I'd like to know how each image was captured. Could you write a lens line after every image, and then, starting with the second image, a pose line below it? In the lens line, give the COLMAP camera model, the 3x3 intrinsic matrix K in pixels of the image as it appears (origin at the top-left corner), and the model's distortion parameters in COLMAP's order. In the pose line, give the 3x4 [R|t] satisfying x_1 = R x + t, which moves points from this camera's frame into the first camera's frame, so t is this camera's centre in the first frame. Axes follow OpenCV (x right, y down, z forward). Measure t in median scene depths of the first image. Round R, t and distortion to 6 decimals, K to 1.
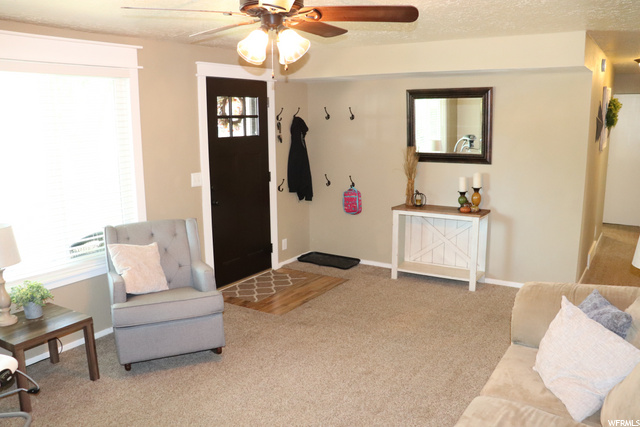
lens RADIAL K [[529.7, 0, 322.3], [0, 529.7, 212.7], [0, 0, 1]] dist [-0.110388, 0.000563]
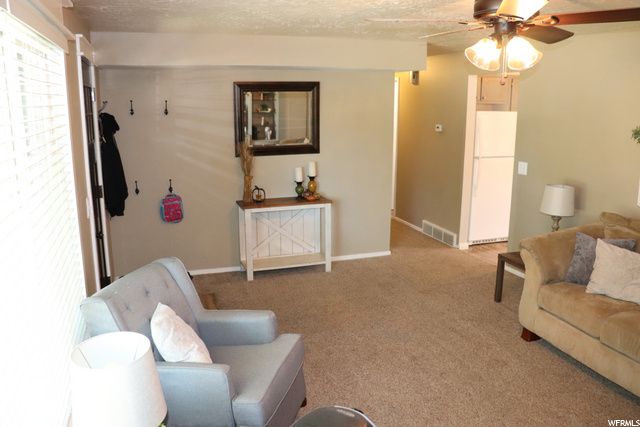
lens RADIAL K [[529.7, 0, 322.3], [0, 529.7, 212.7], [0, 0, 1]] dist [-0.110388, 0.000563]
pose [[0.637492, -0.156839, 0.754324, -0.508164], [0.135536, 0.986622, 0.090595, -0.068355], [-0.758442, 0.044484, 0.650221, 0.285881]]
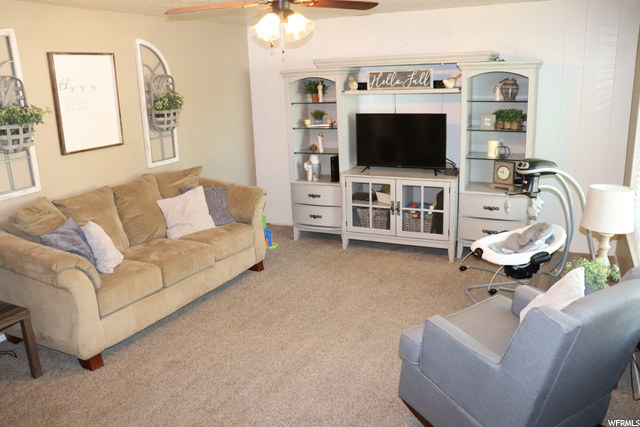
lens RADIAL K [[529.7, 0, 322.3], [0, 529.7, 212.7], [0, 0, 1]] dist [-0.110388, 0.000563]
pose [[-0.987890, 0.079280, -0.133370, 0.002448], [0.016748, 0.909063, 0.416322, -0.191539], [0.154247, 0.409047, -0.899382, 1.043695]]
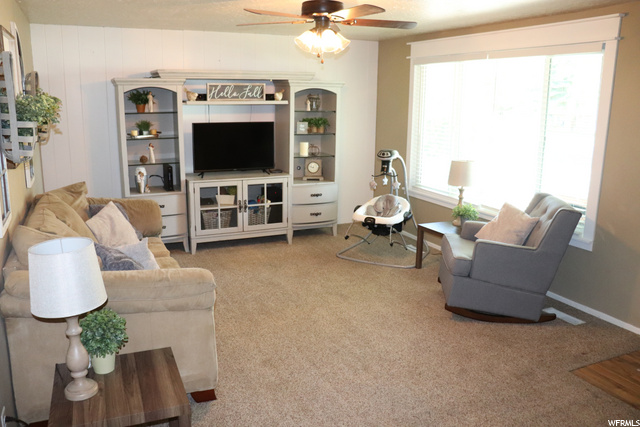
lens RADIAL K [[529.7, 0, 322.3], [0, 529.7, 212.7], [0, 0, 1]] dist [-0.110388, 0.000563]
pose [[-0.515941, 0.190647, -0.835140, 0.551431], [-0.164196, 0.934833, 0.314844, -0.150466], [0.840741, 0.299568, -0.451015, 0.825485]]
